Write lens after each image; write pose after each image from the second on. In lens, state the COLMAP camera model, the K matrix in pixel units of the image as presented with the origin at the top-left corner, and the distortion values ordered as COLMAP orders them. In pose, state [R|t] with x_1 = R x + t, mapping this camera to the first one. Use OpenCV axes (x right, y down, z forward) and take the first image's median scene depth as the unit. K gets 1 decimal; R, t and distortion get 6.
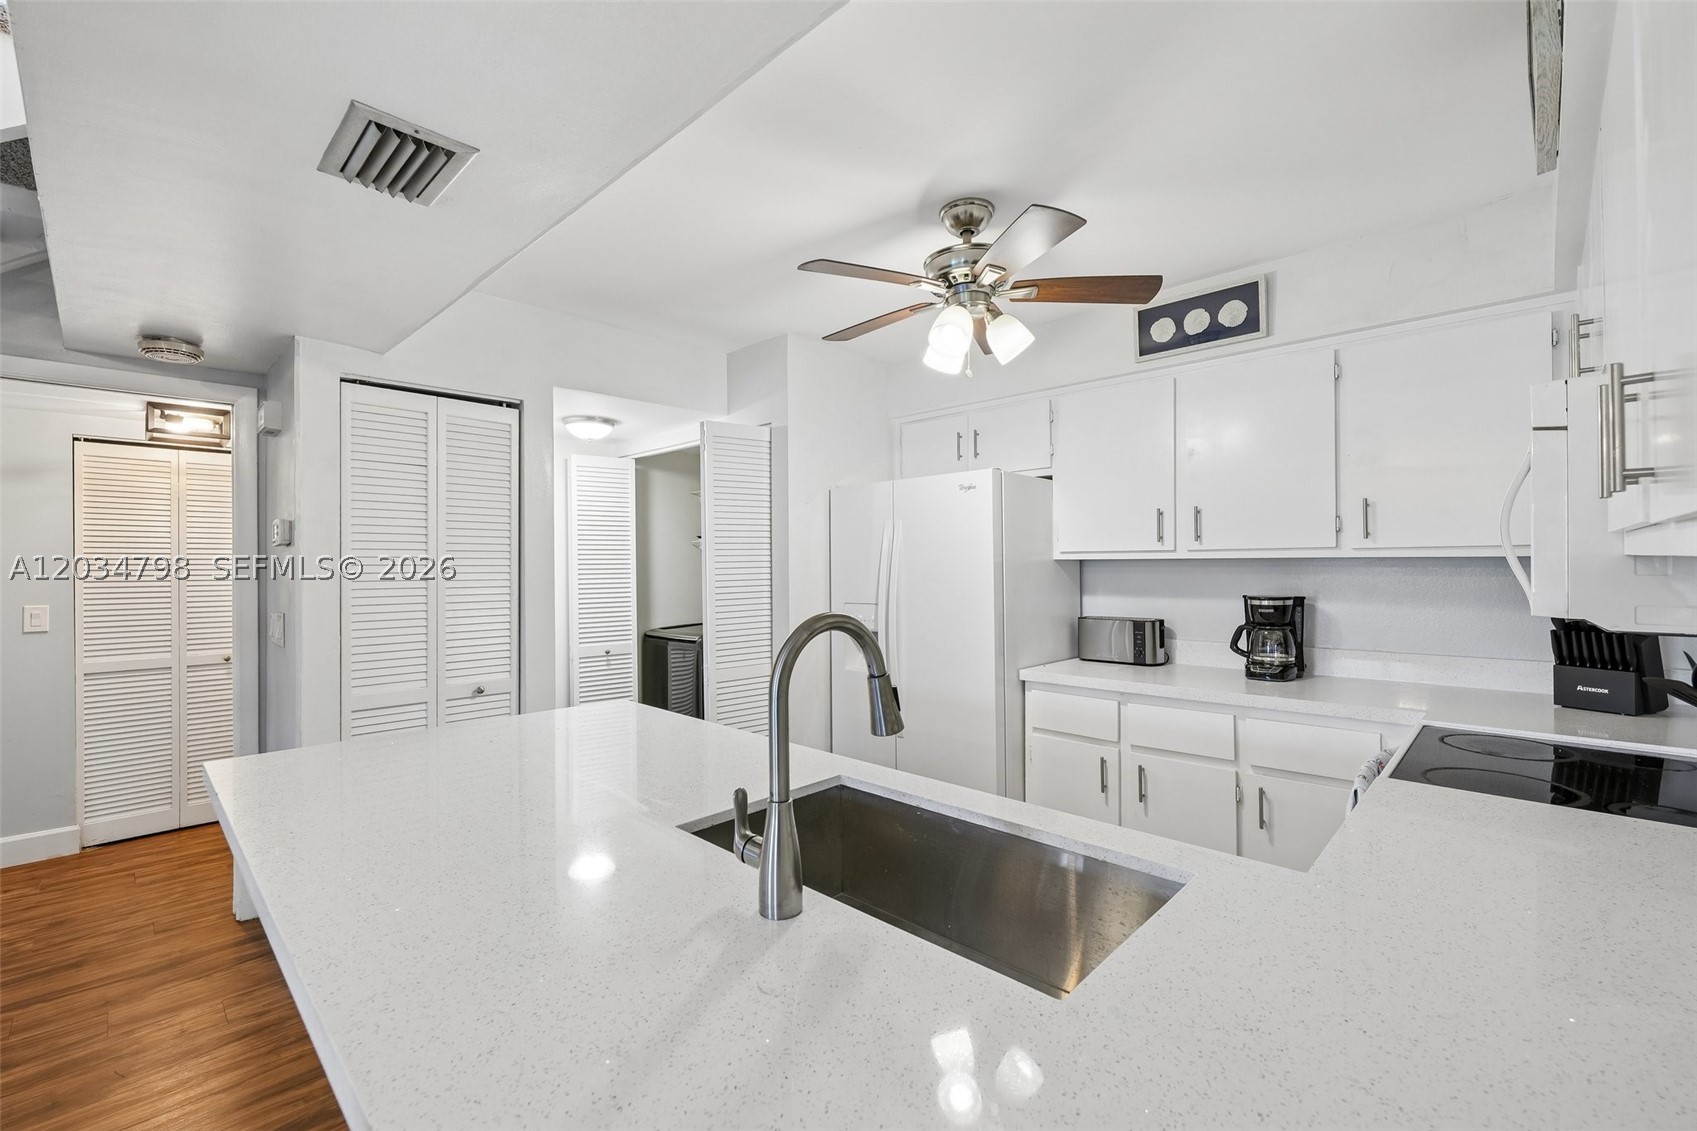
lens RADIAL K [[716.4, 0, 849.2], [0, 716.4, 559.8], [0, 0, 1]] dist [-0.000903, -0.000776]
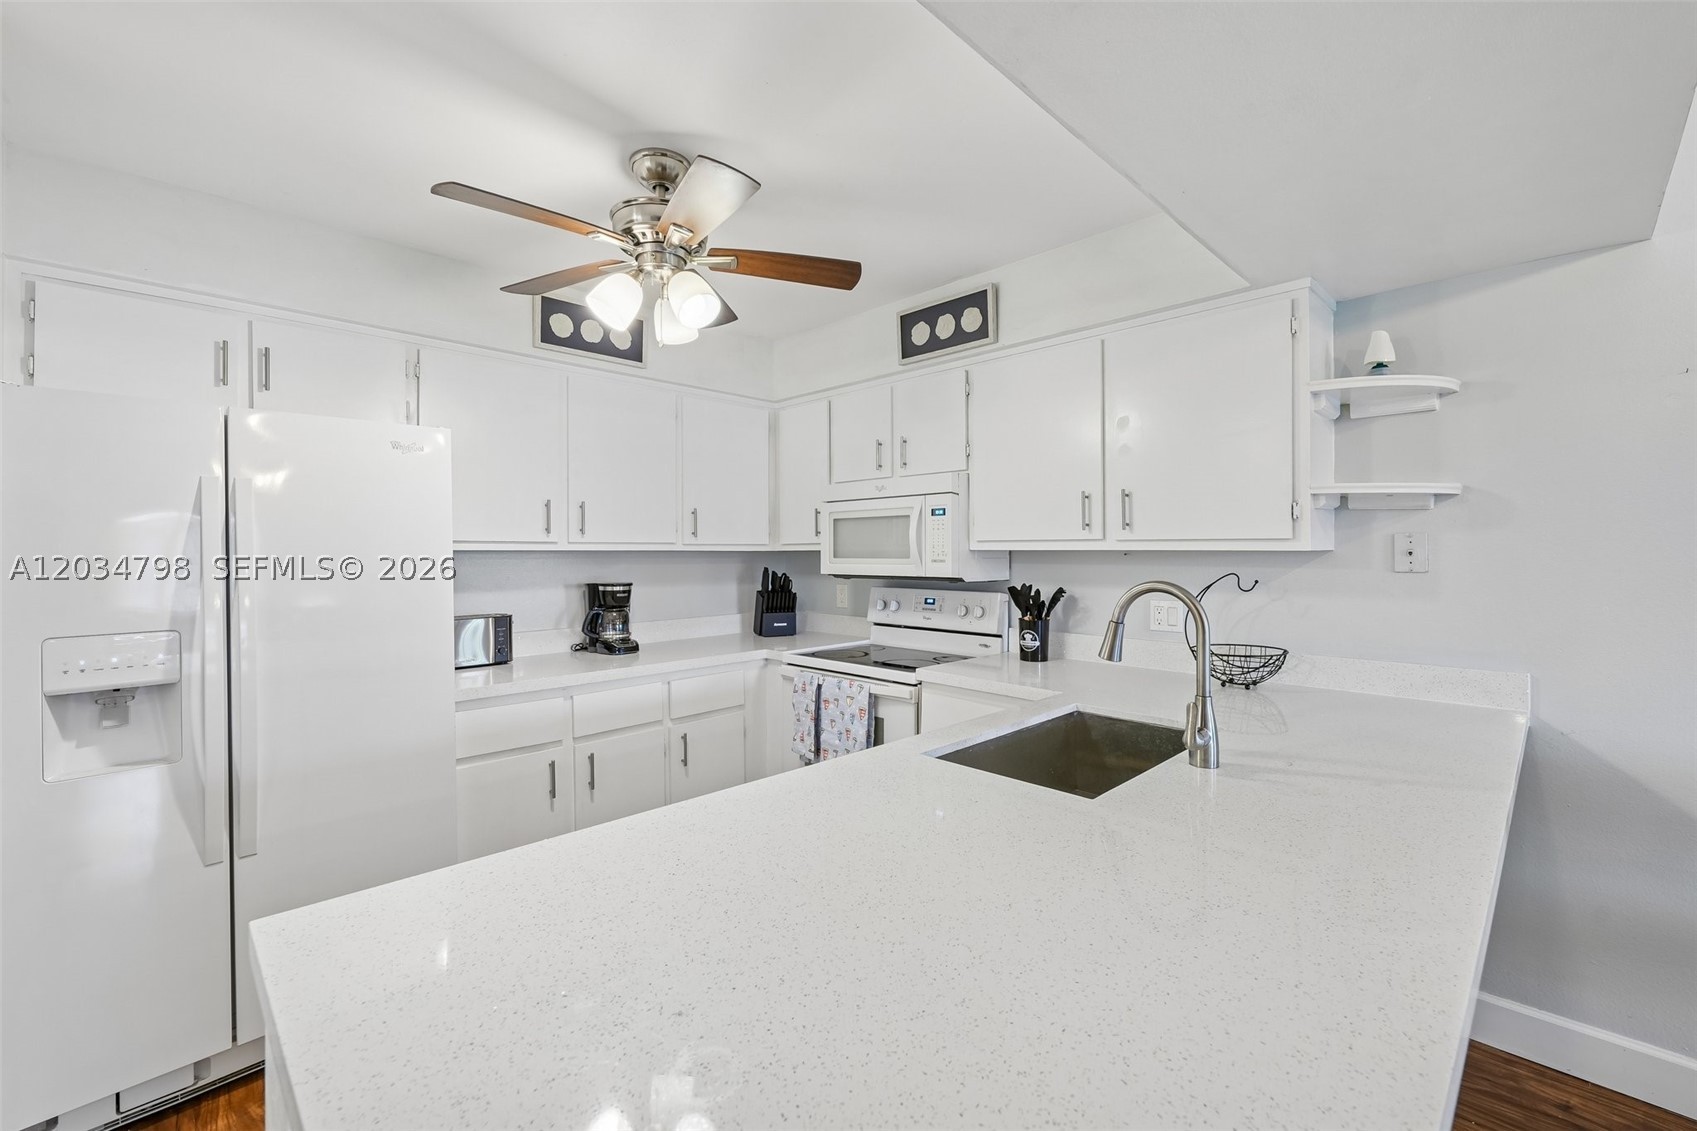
lens RADIAL K [[695.2, 0, 853.0], [0, 695.2, 555.2], [0, 0, 1]] dist [-0.000245, 0.000034]
pose [[0.019090, 0.005906, 0.999800, -0.512144], [-0.000744, 0.999982, -0.005893, 0.010792], [-0.999817, -0.000632, 0.019094, 0.541415]]
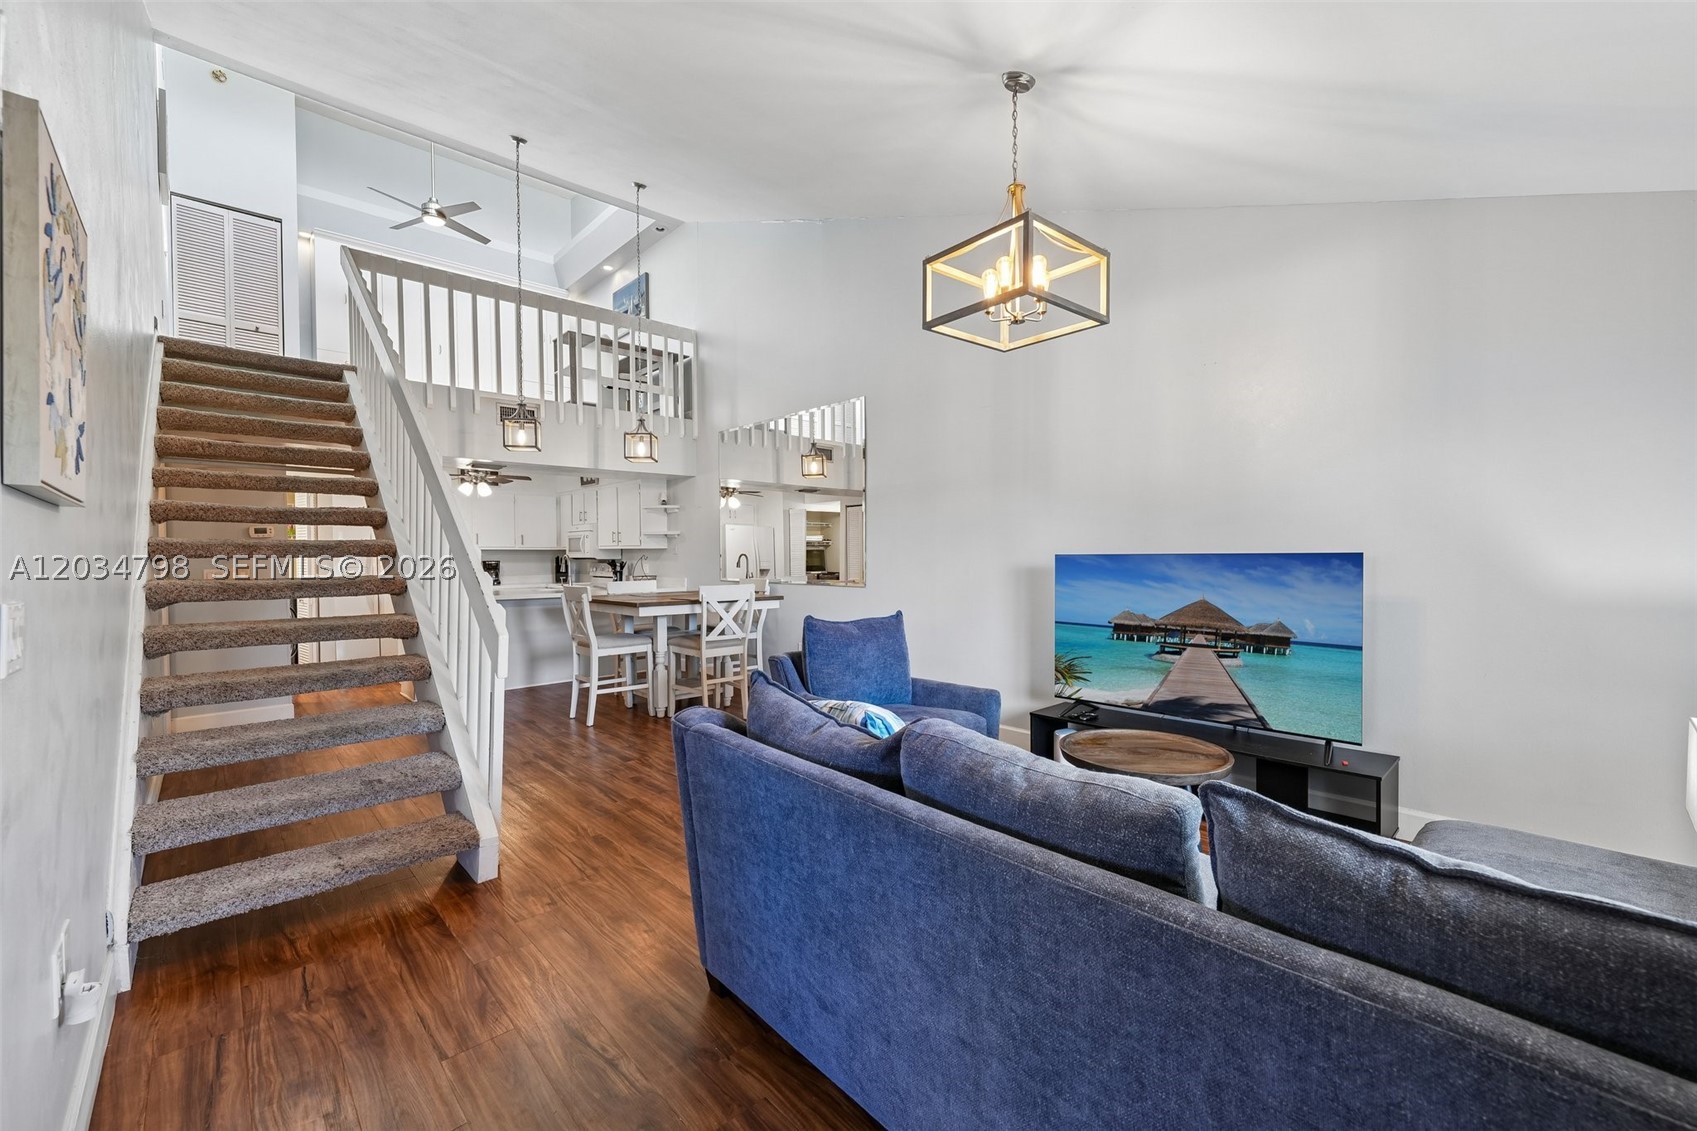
lens RADIAL K [[684.7, 0, 851.8], [0, 684.7, 561.7], [0, 0, 1]] dist [0.001247, 0.000004]
pose [[0.041746, -0.009066, 0.999087, -2.397715], [0.007732, 0.999932, 0.008750, 0.035751], [-0.999098, 0.007360, 0.041814, -0.780094]]
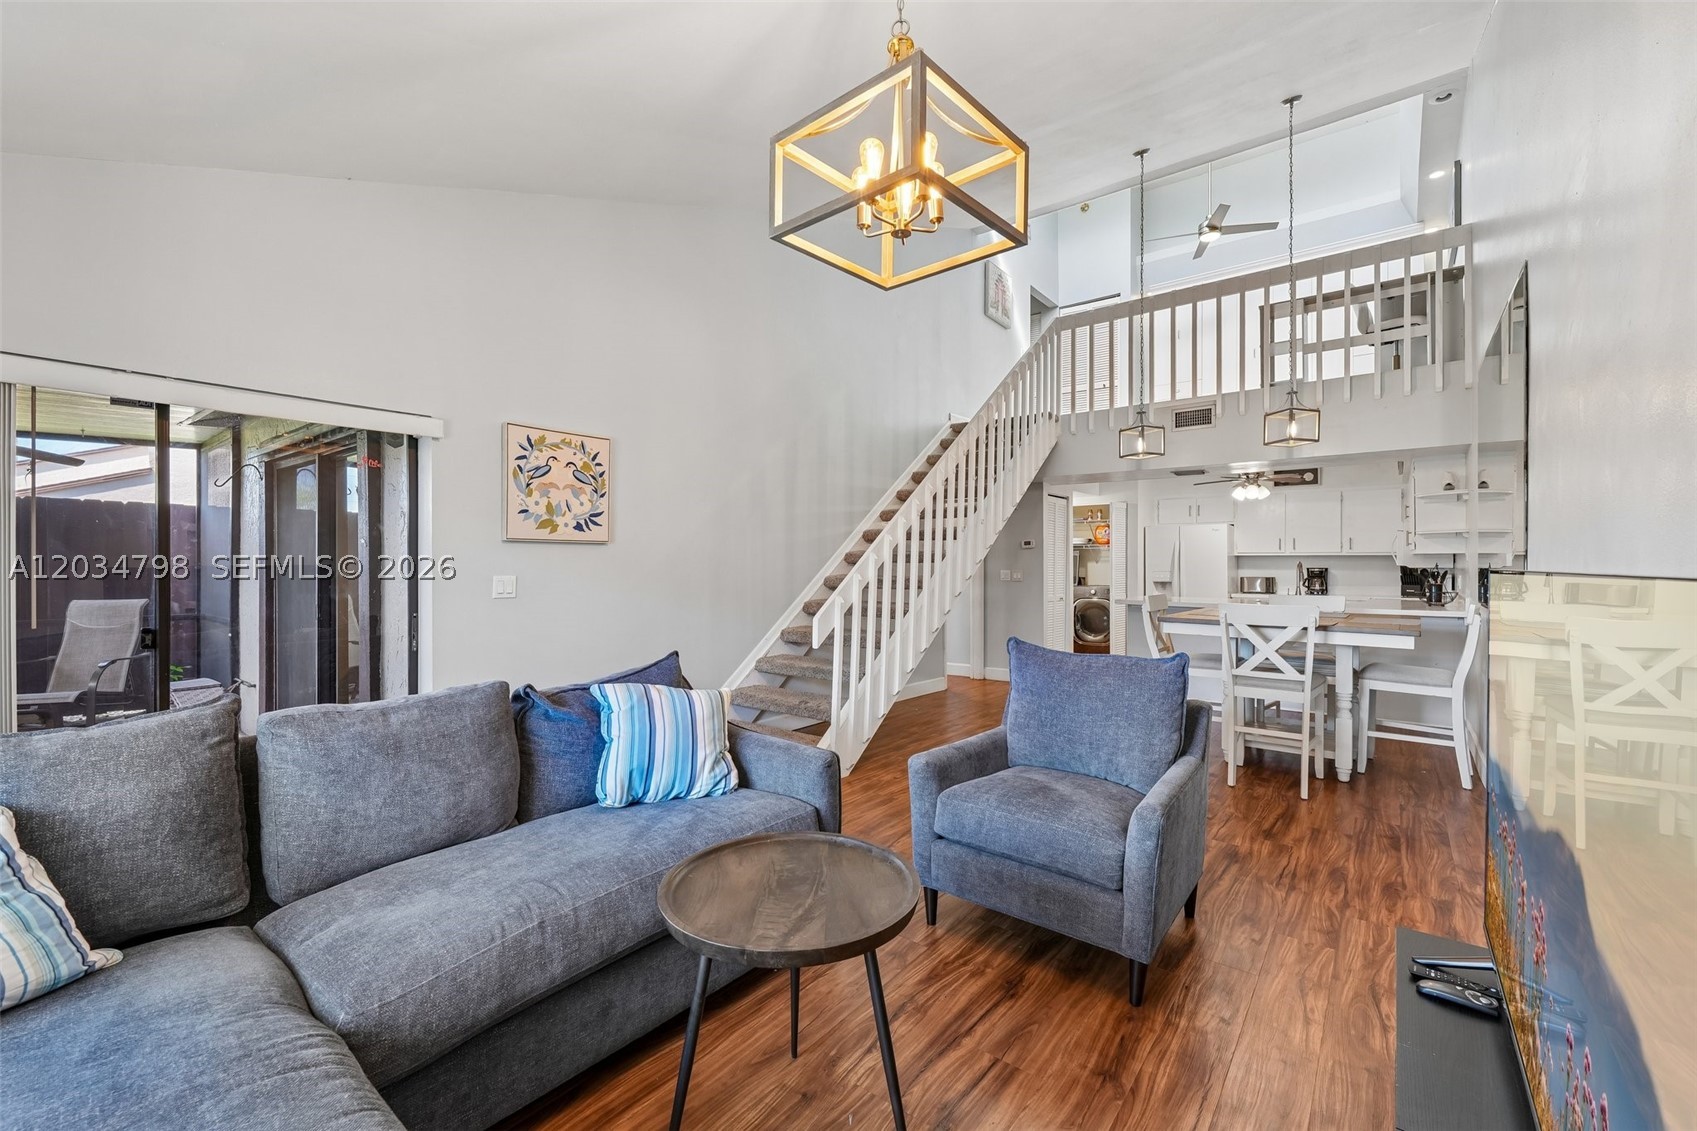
lens RADIAL K [[695.2, 0, 853.0], [0, 695.2, 555.2], [0, 0, 1]] dist [-0.000245, 0.000034]
pose [[0.994437, 0.011752, 0.104678, -1.564393], [-0.011341, 0.999925, -0.004518, 0.030388], [-0.104723, 0.003306, 0.994496, -1.611741]]
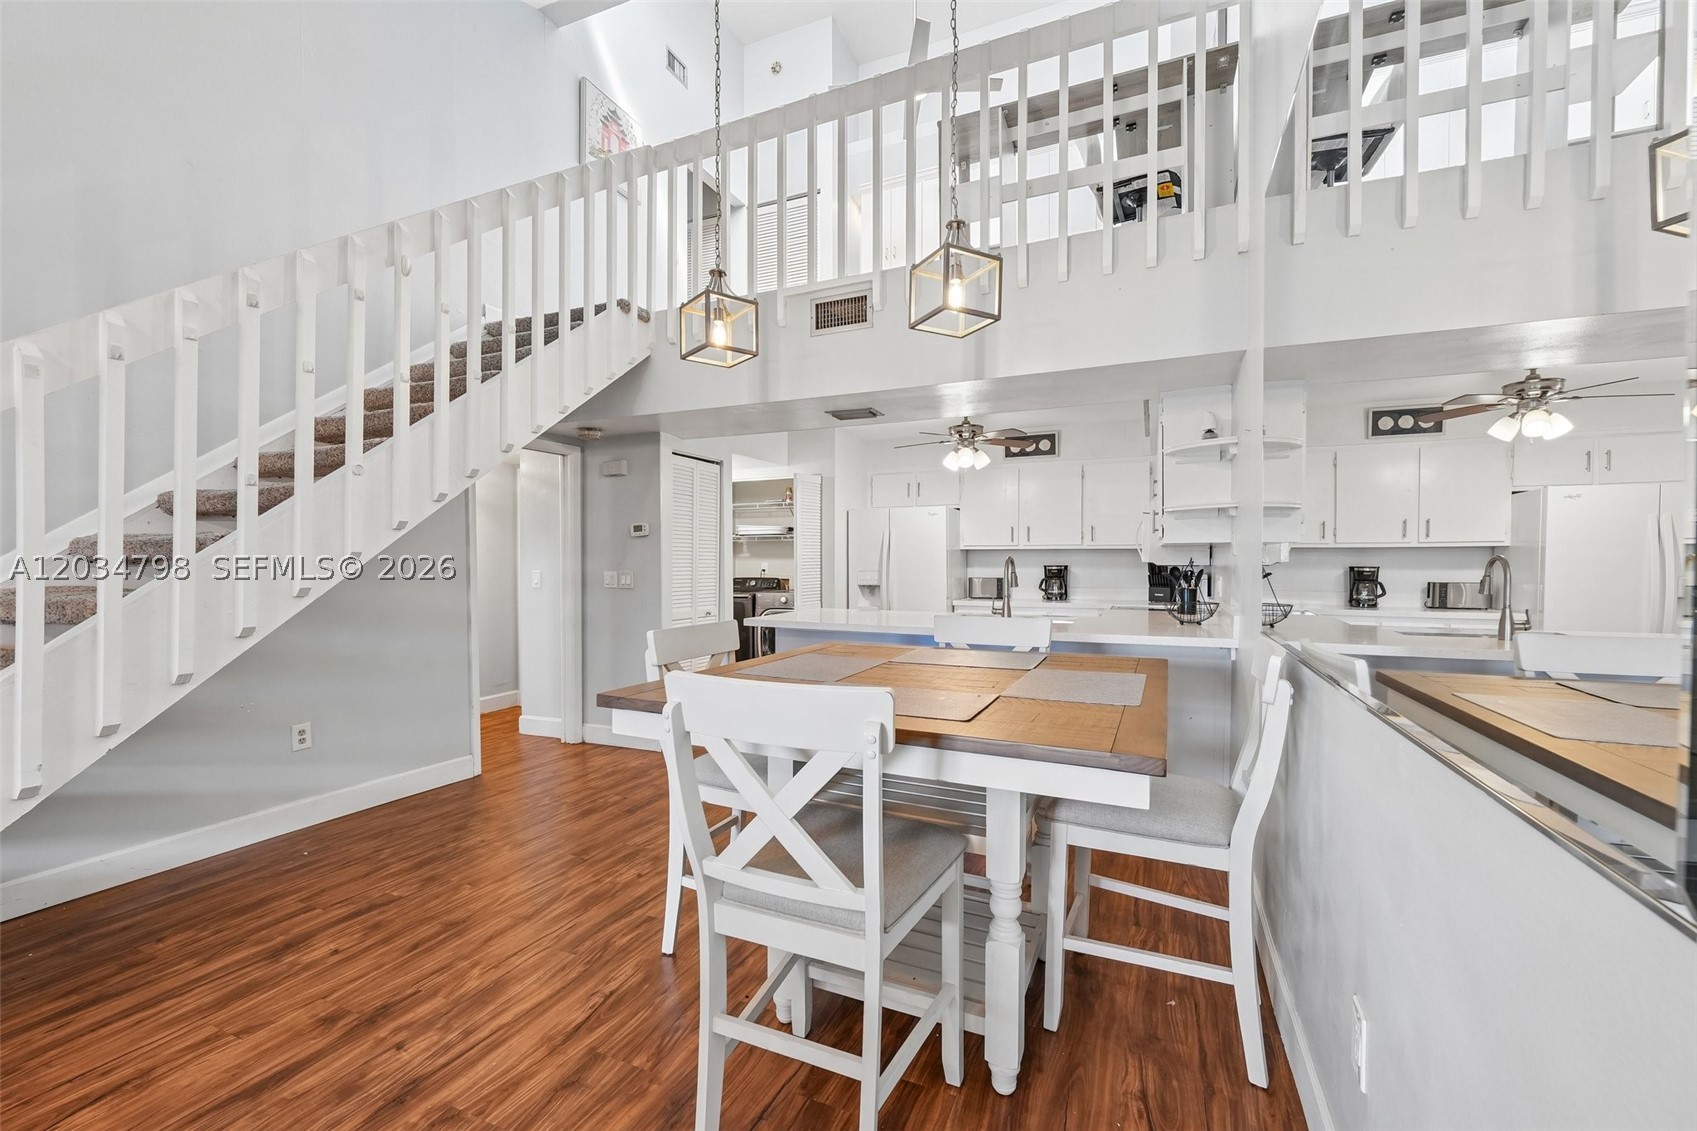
lens RADIAL K [[684.7, 0, 851.8], [0, 684.7, 561.7], [0, 0, 1]] dist [0.001247, 0.000004]
pose [[0.938661, 0.007184, 0.344765, -0.748012], [-0.009513, 0.999942, 0.005065, 0.031386], [-0.344709, -0.008034, 0.938675, -0.807541]]
